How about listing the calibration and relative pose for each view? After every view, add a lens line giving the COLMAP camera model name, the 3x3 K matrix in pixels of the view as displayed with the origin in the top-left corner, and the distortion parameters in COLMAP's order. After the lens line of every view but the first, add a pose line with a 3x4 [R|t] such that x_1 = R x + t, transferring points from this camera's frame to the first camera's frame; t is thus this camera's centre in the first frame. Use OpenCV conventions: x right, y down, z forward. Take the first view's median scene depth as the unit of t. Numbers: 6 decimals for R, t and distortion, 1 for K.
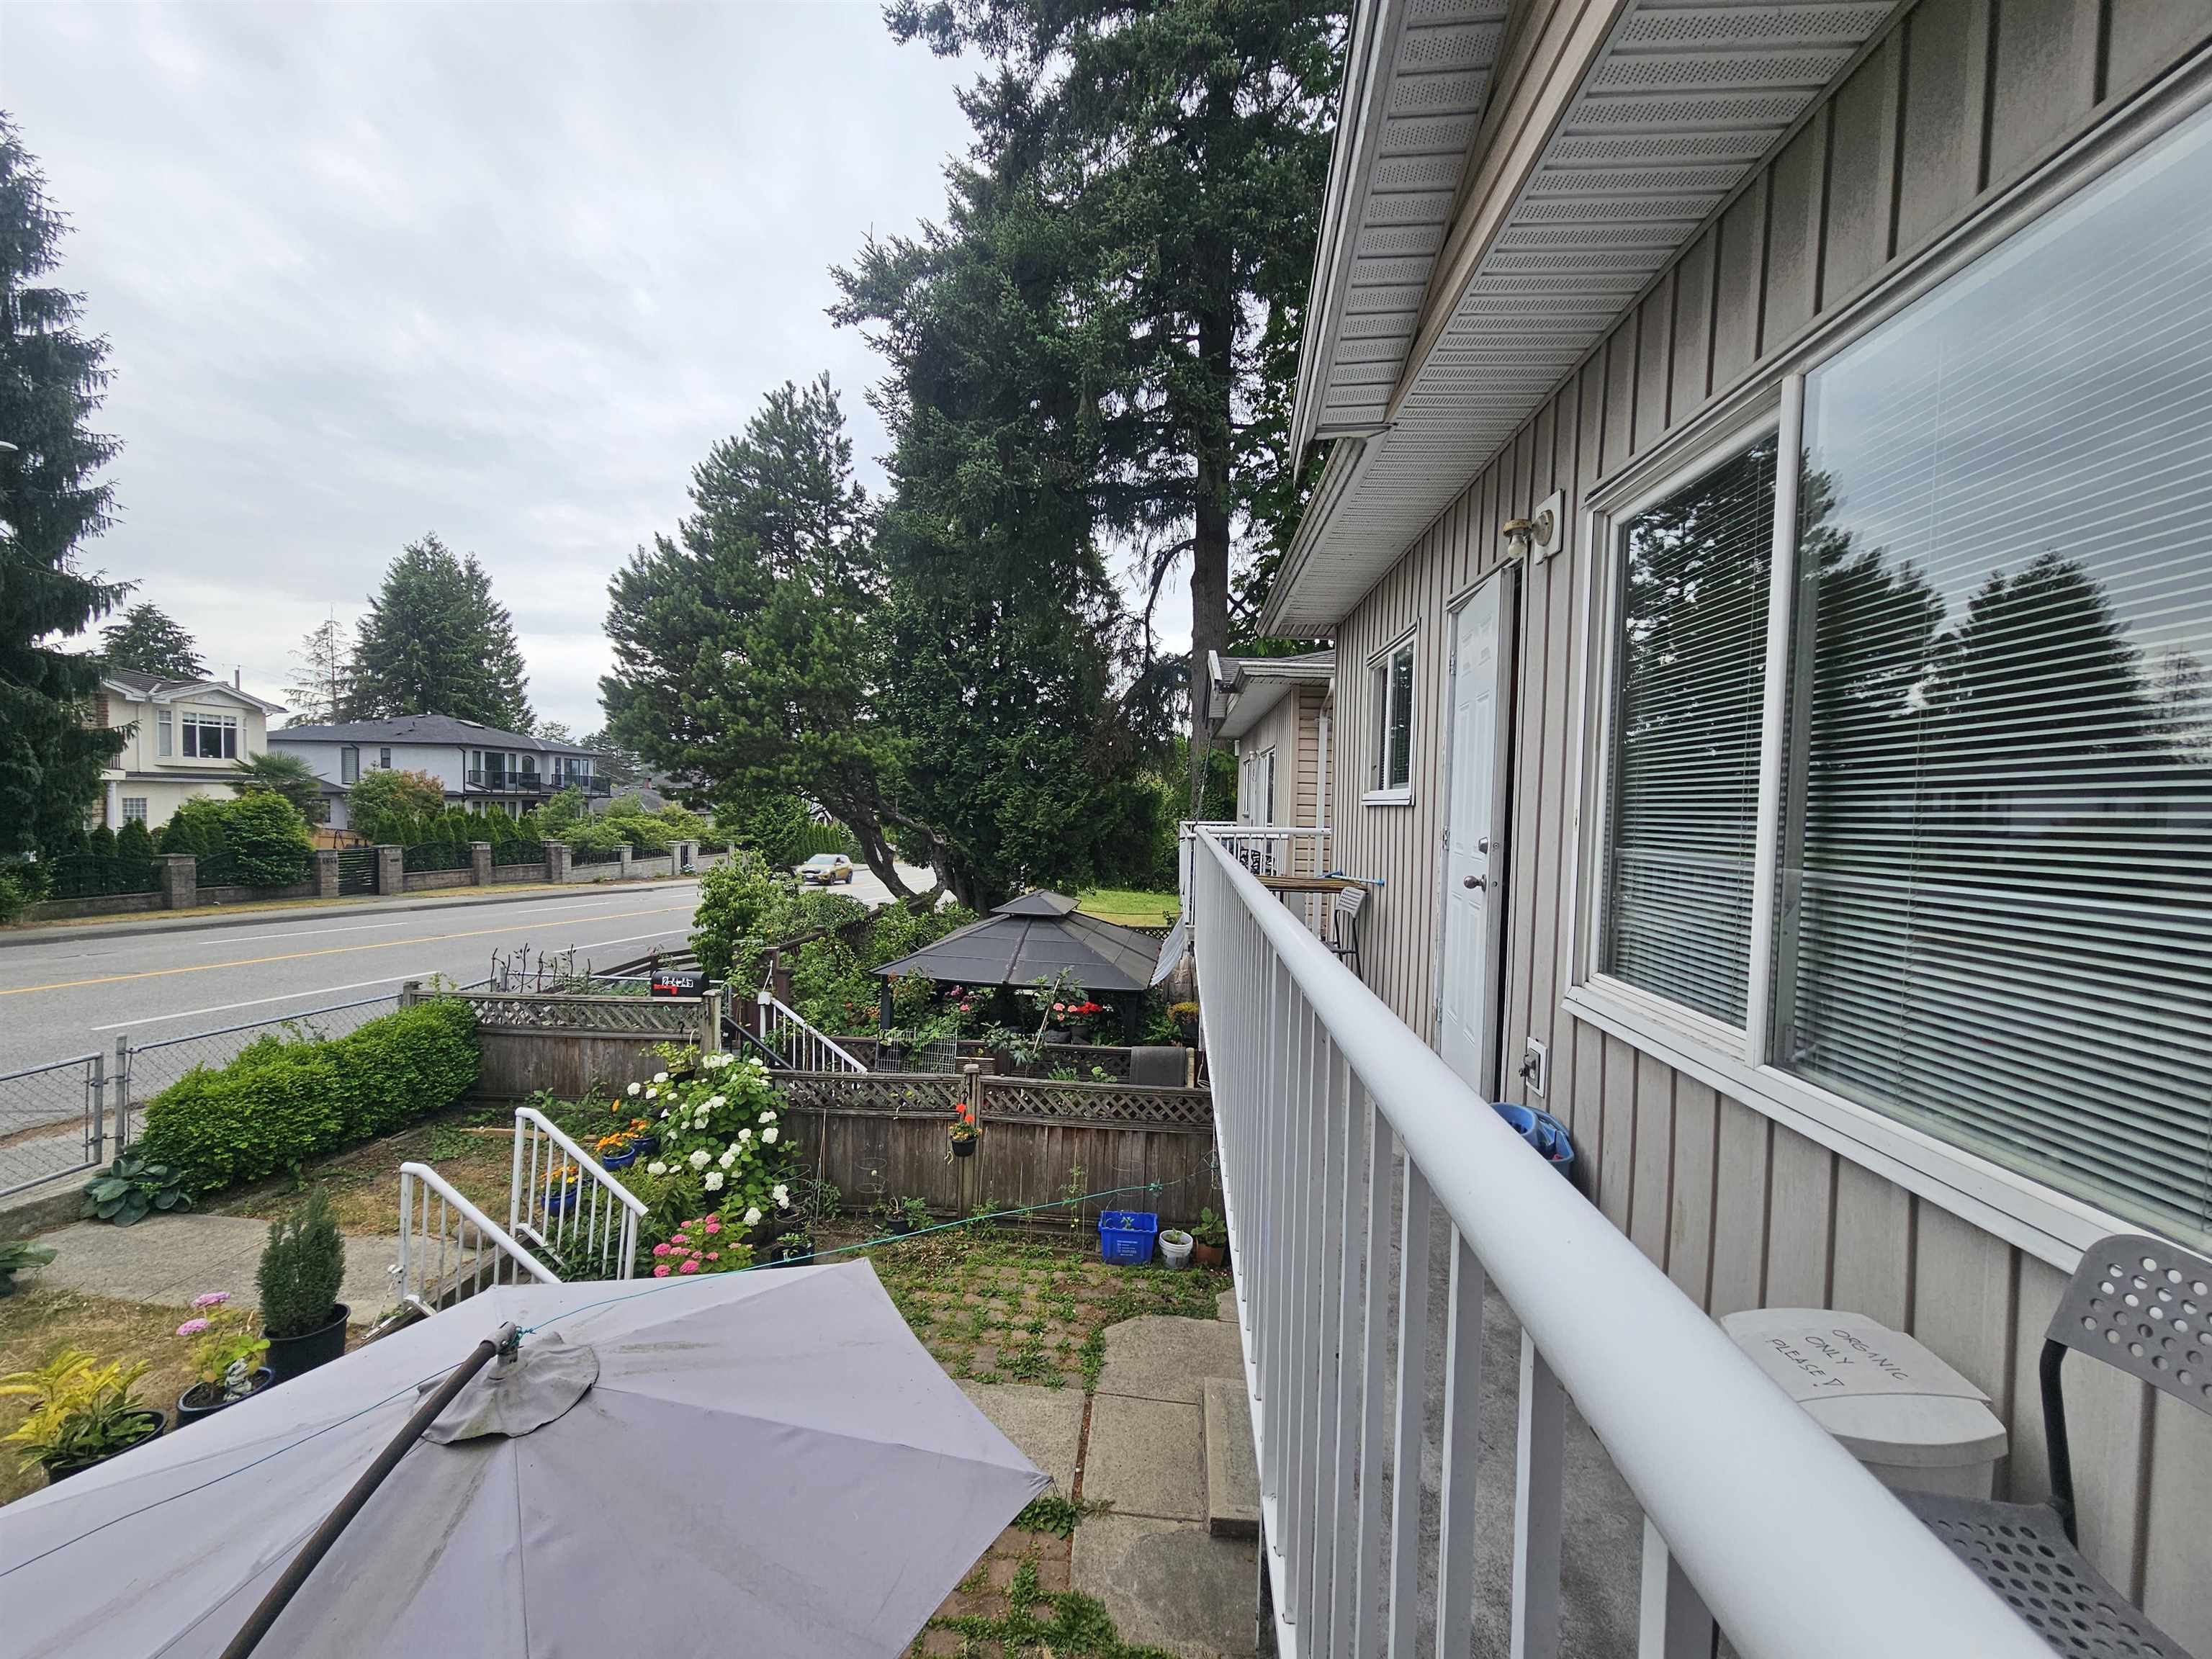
lens RADIAL K [[907.7, 0, 1107.7], [0, 907.7, 836.1], [0, 0, 1]] dist [0.002264, -0.000491]
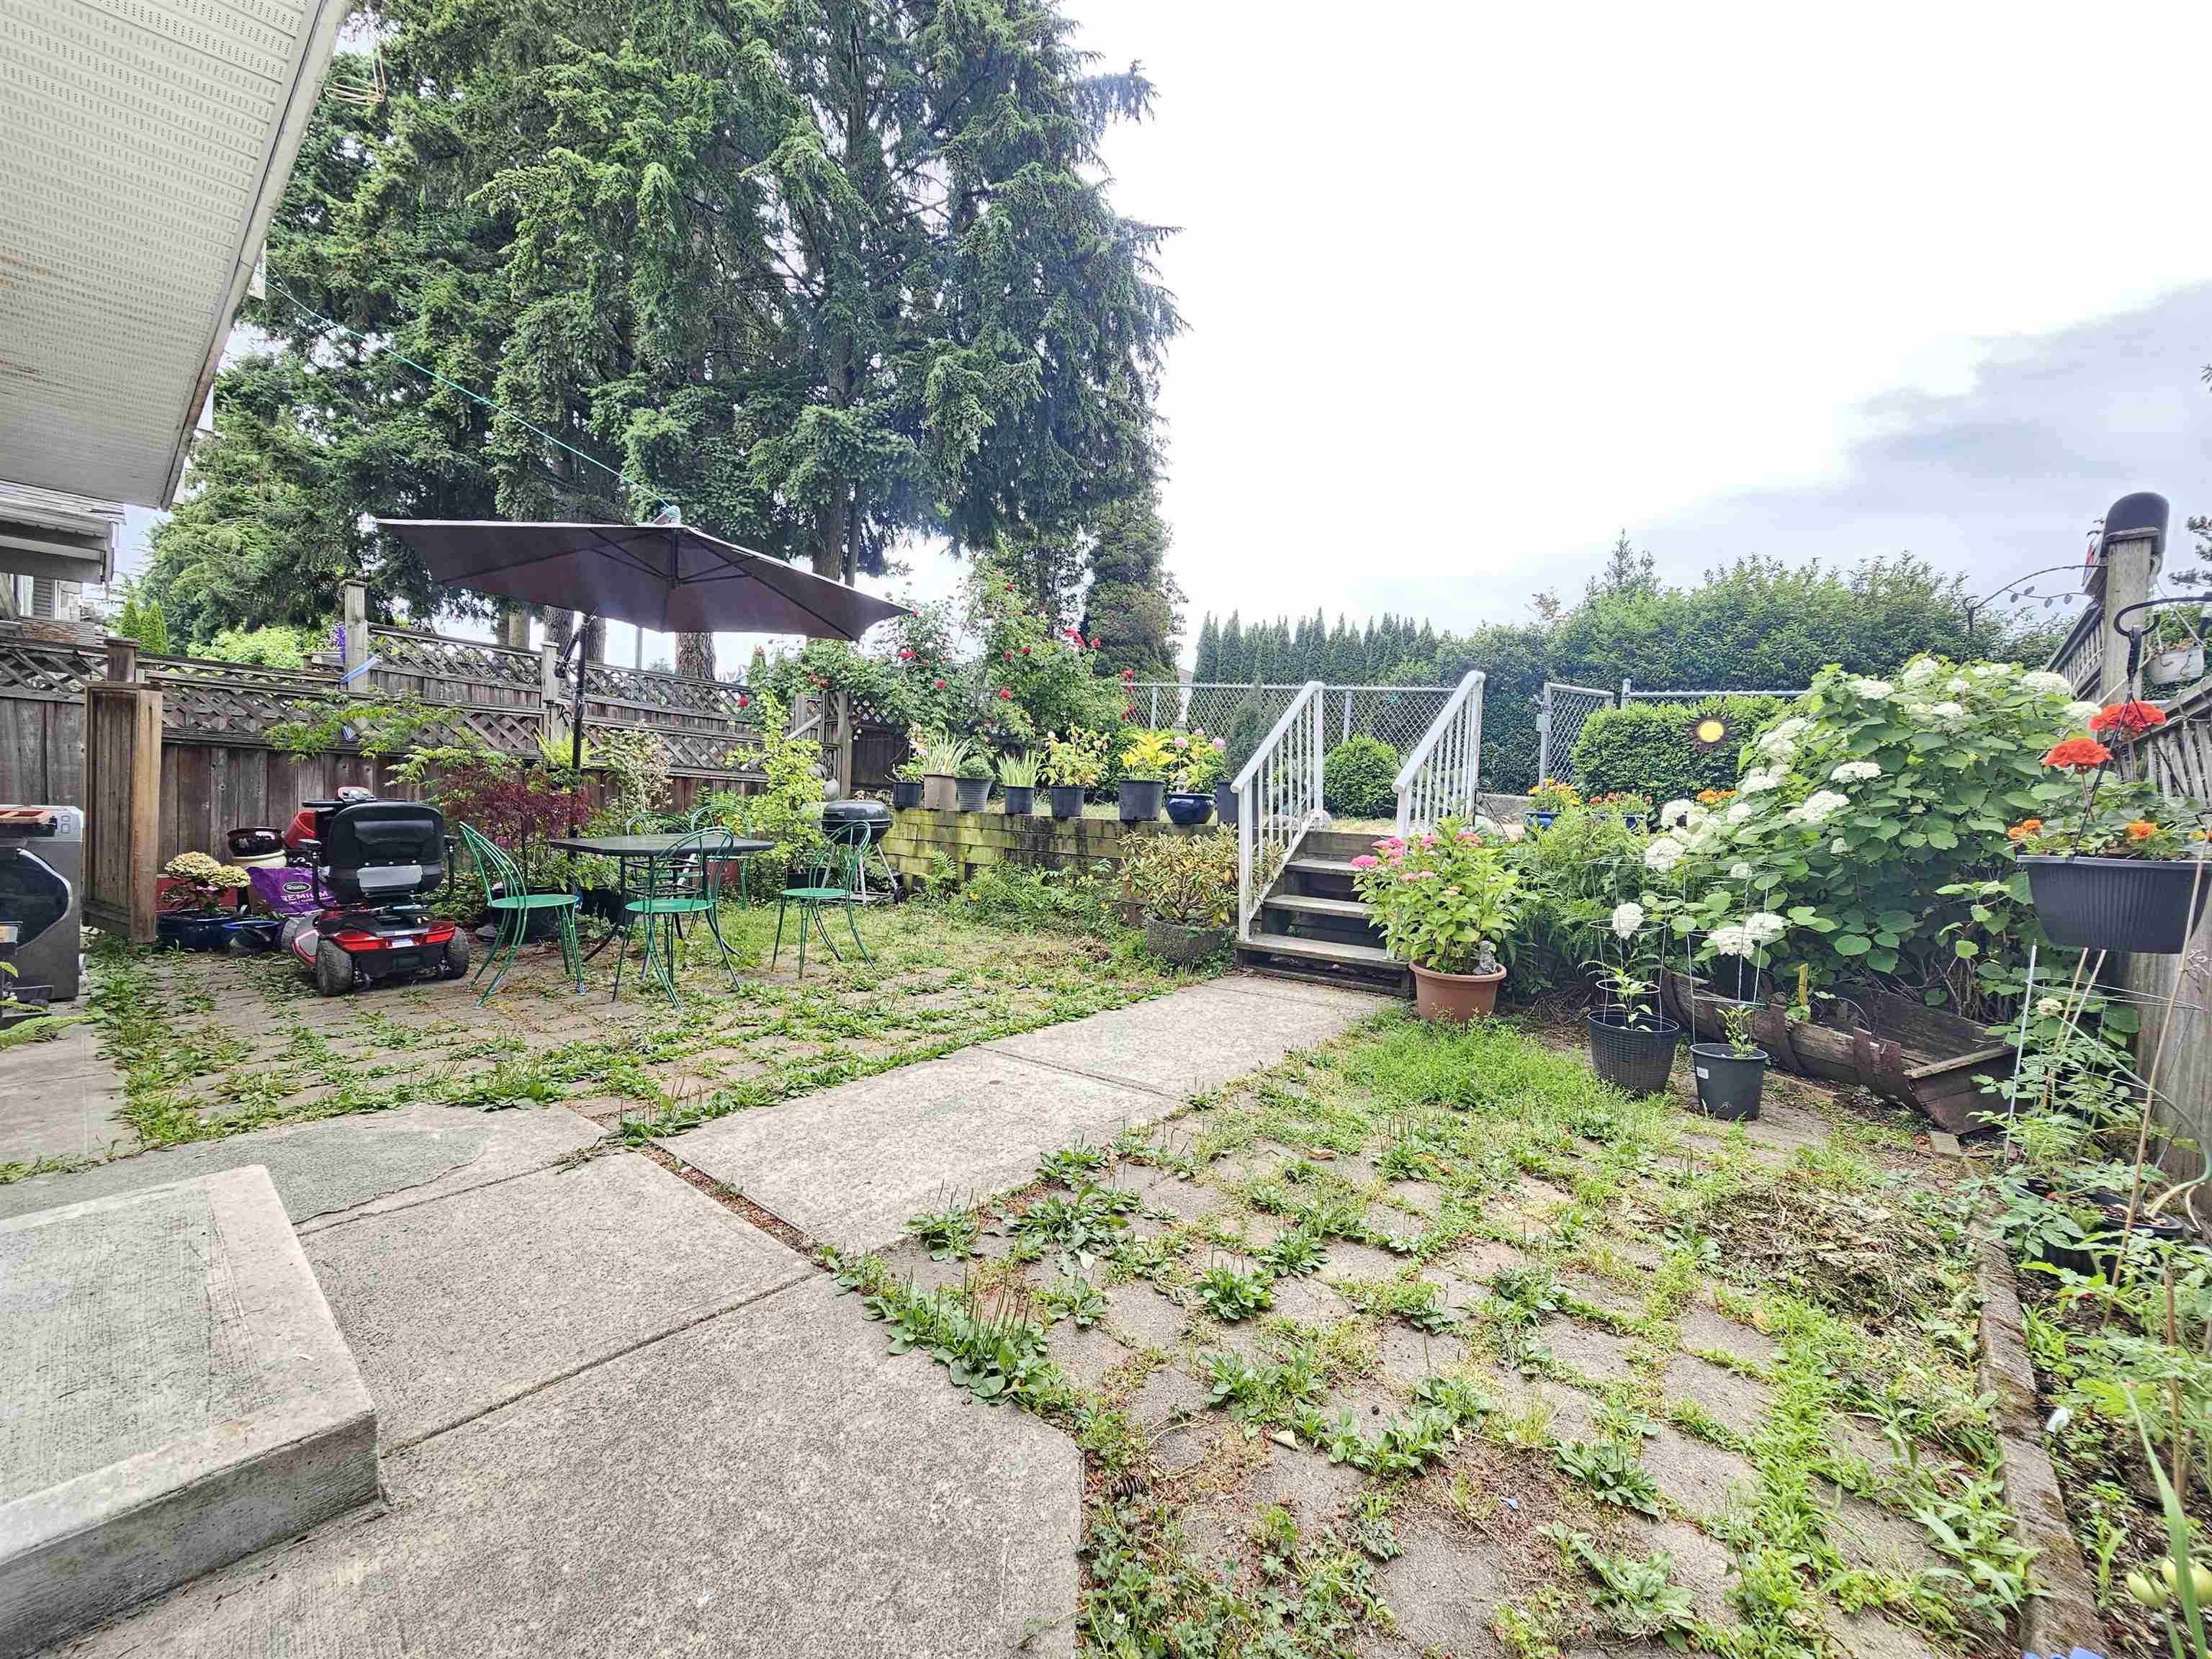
lens RADIAL K [[907.7, 0, 1121.2], [0, 907.7, 834.3], [0, 0, 1]] dist [0.002264, -0.000491]
pose [[-0.594705, -0.030057, -0.803382, 0.169949], [-0.087235, 0.995813, 0.027320, 0.431378], [0.799197, 0.086330, -0.594837, 1.205516]]
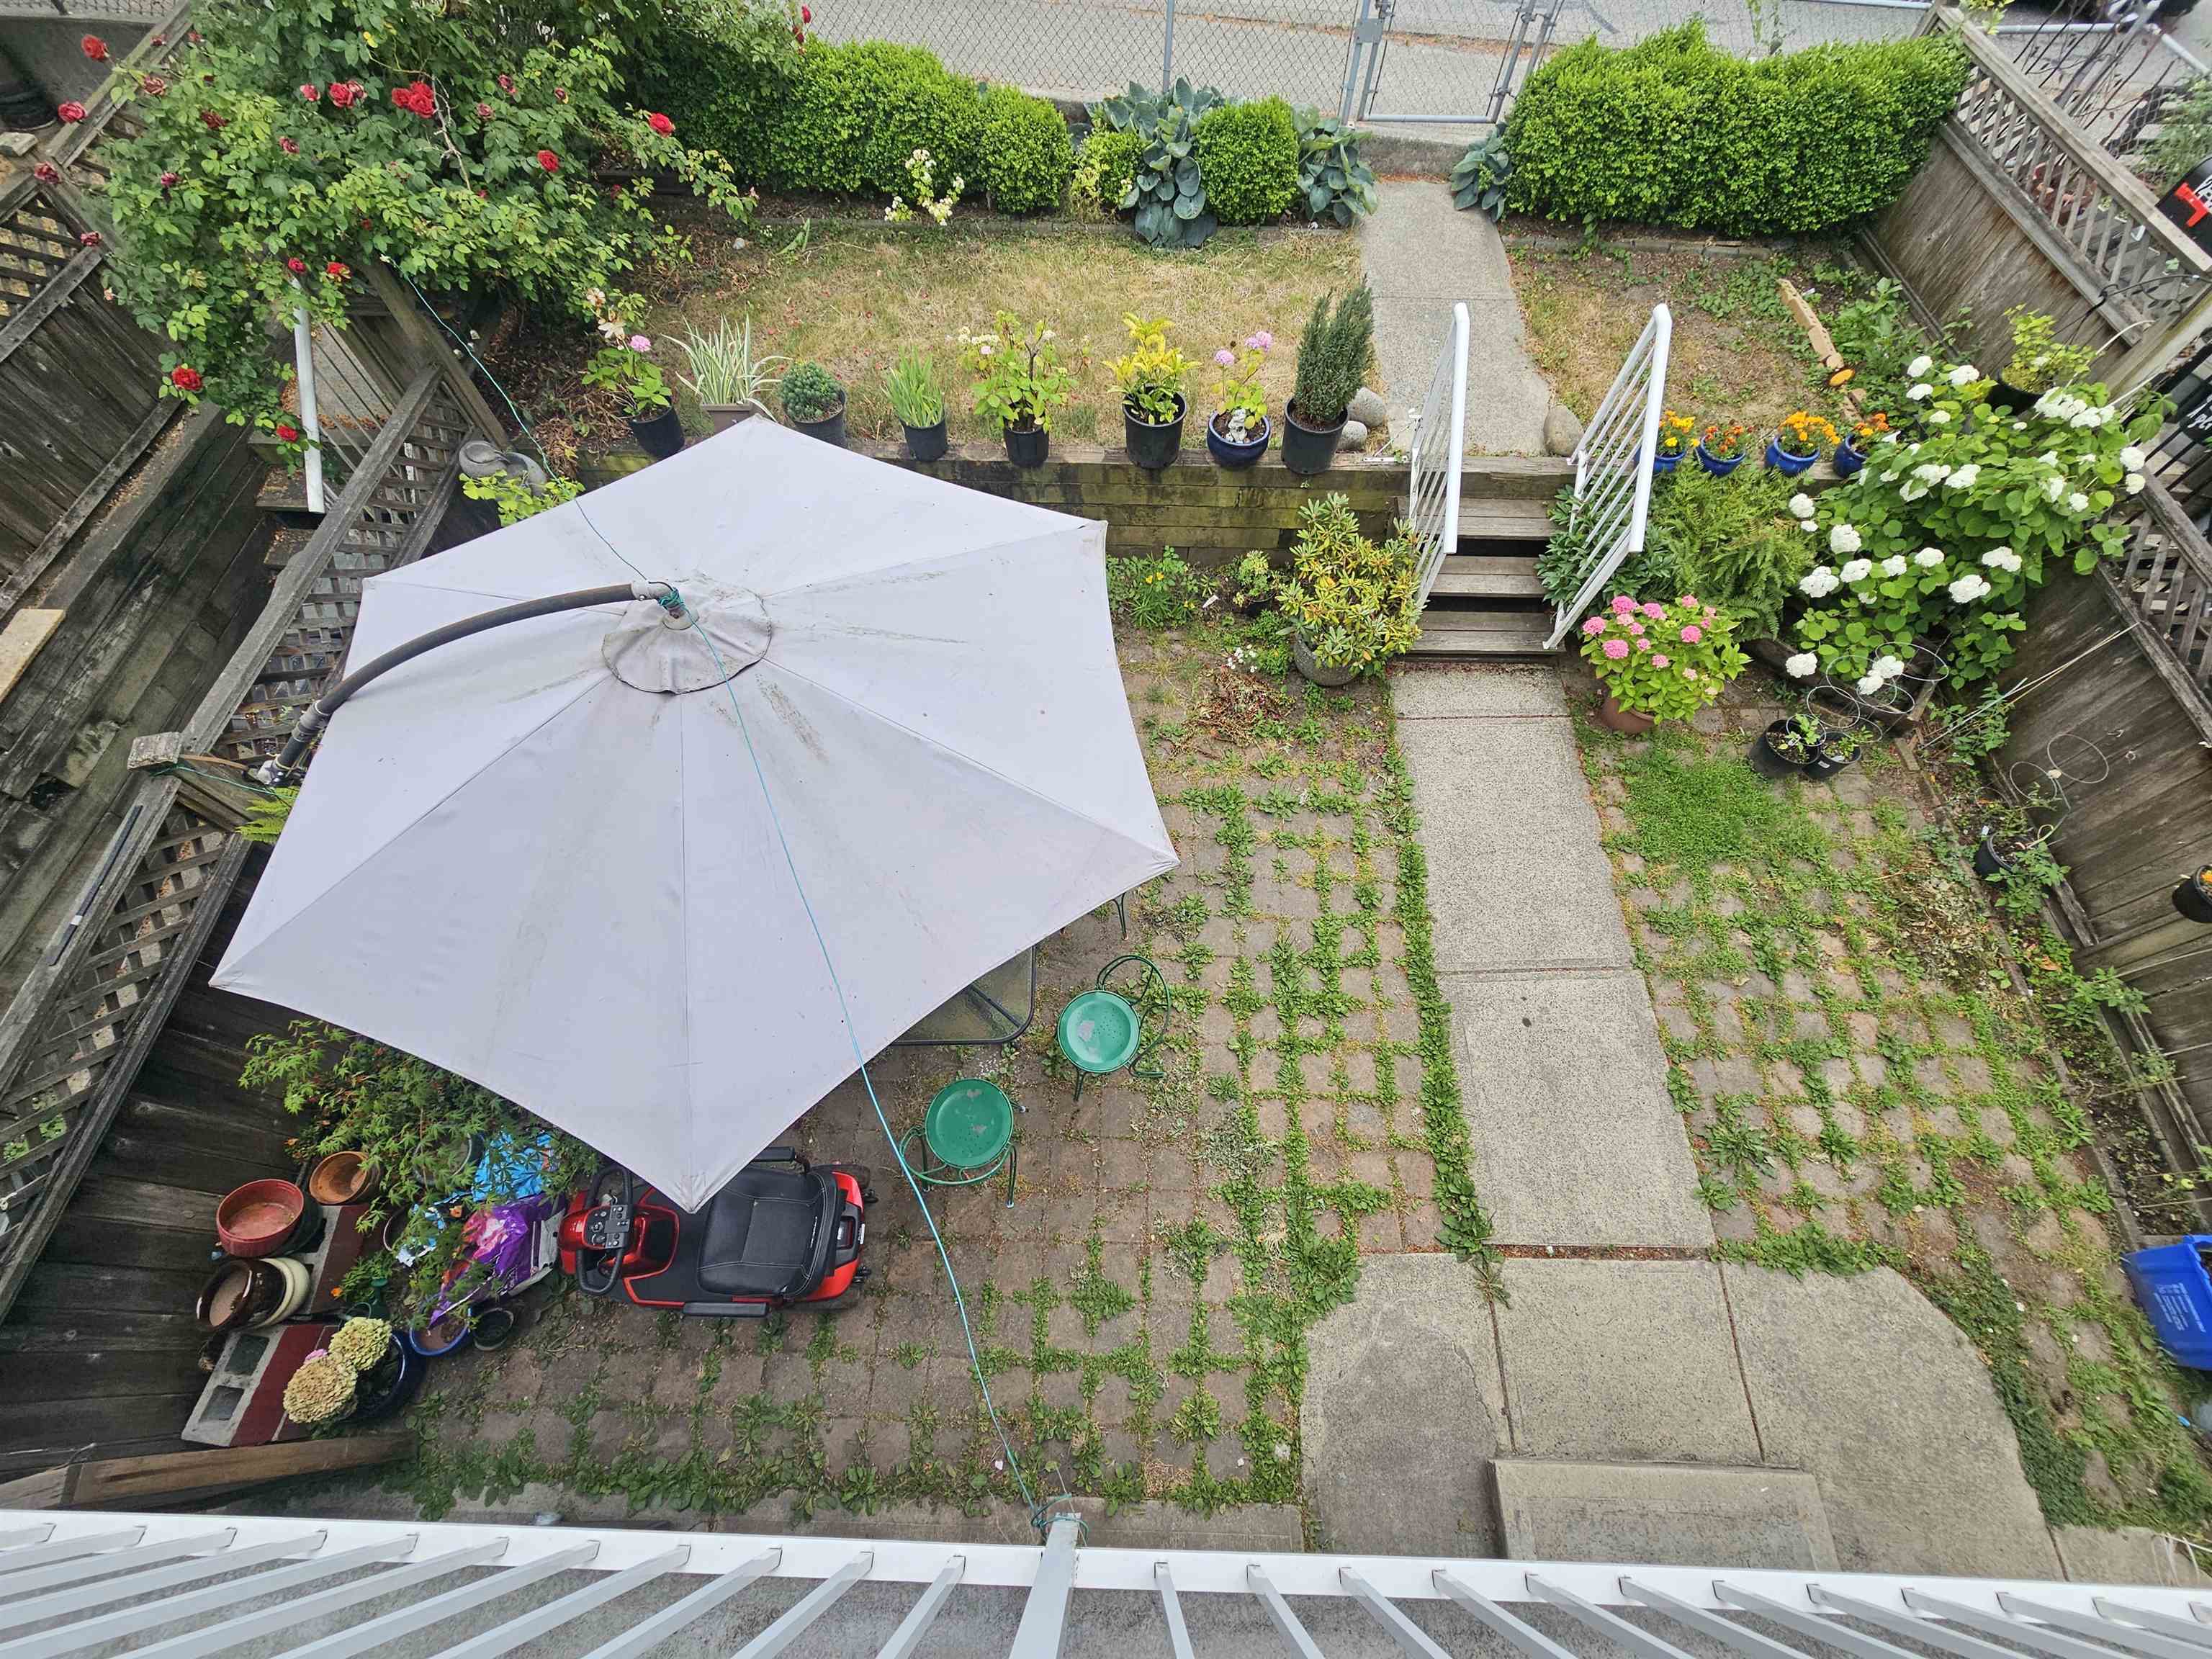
lens RADIAL K [[907.7, 0, 1112.7], [0, 907.7, 832.8], [0, 0, 1]] dist [0.002264, -0.000491]
pose [[0.049042, 0.856453, -0.513890, 0.032619], [-0.048571, 0.515946, 0.855243, -0.065678], [0.997615, -0.016983, 0.066901, 0.518886]]
